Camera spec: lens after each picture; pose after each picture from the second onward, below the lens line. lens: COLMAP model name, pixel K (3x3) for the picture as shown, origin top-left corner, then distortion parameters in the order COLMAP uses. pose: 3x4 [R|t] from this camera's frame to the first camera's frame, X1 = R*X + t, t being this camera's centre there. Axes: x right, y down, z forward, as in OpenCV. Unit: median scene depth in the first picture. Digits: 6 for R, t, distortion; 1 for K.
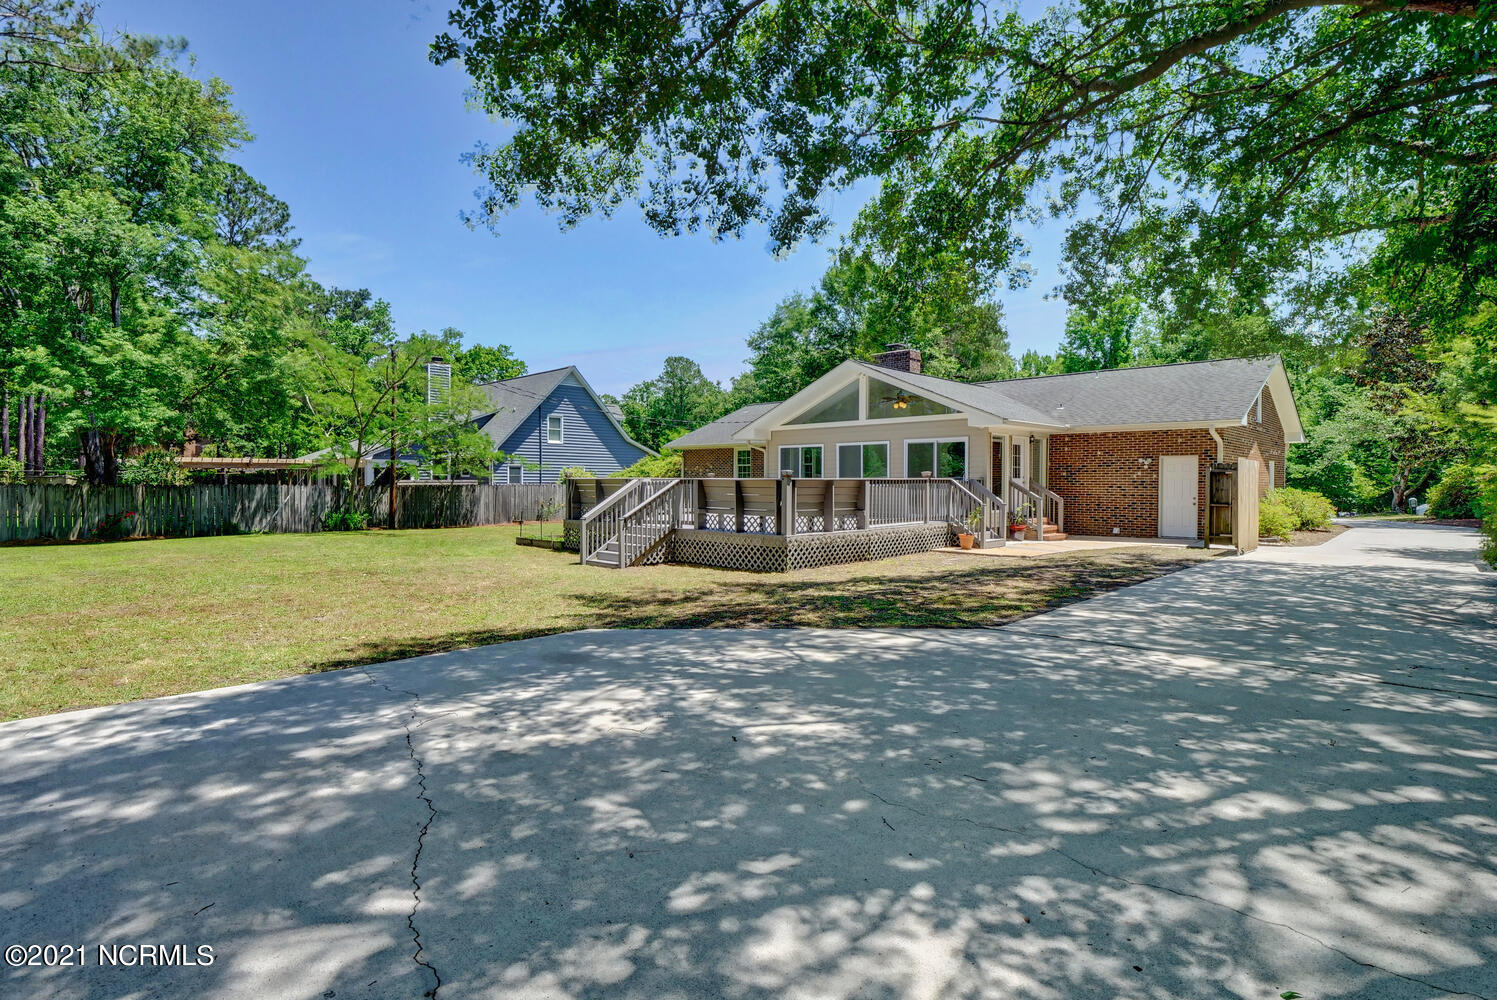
lens RADIAL K [[728.8, 0, 748.6], [0, 728.8, 491.8], [0, 0, 1]] dist [-0.012642, -0.001346]
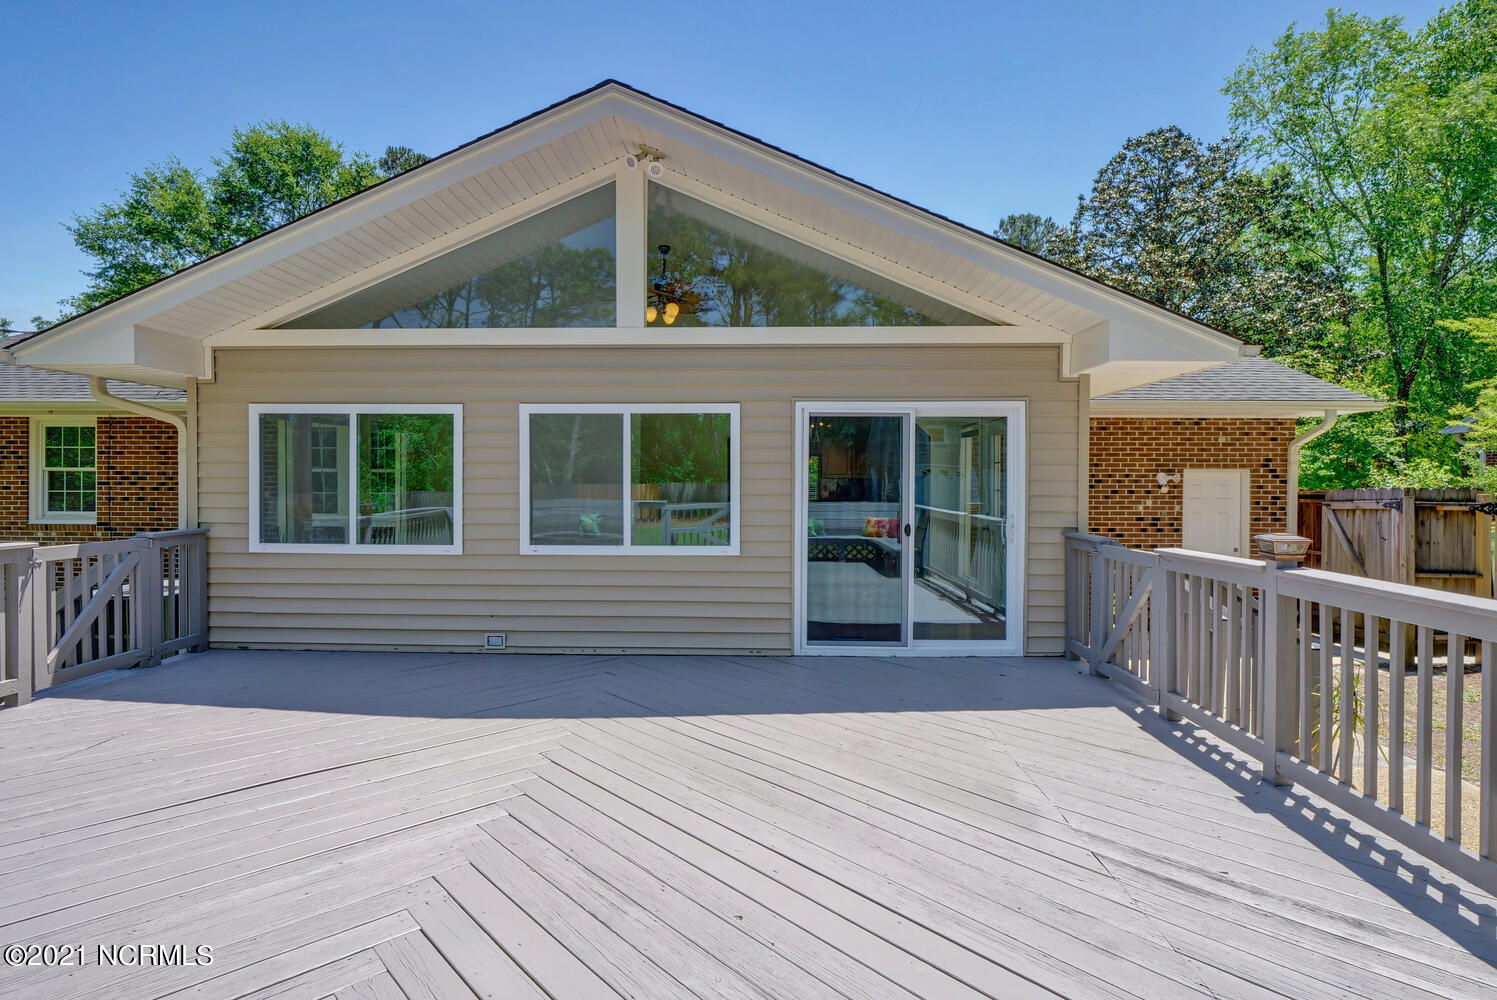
lens RADIAL K [[728.8, 0, 748.6], [0, 728.8, 491.8], [0, 0, 1]] dist [-0.012642, -0.001346]
pose [[0.733984, -0.014072, 0.679021, 0.004794], [0.007570, 0.999893, 0.012539, -0.039162], [-0.679124, -0.004063, 0.734012, 0.772694]]
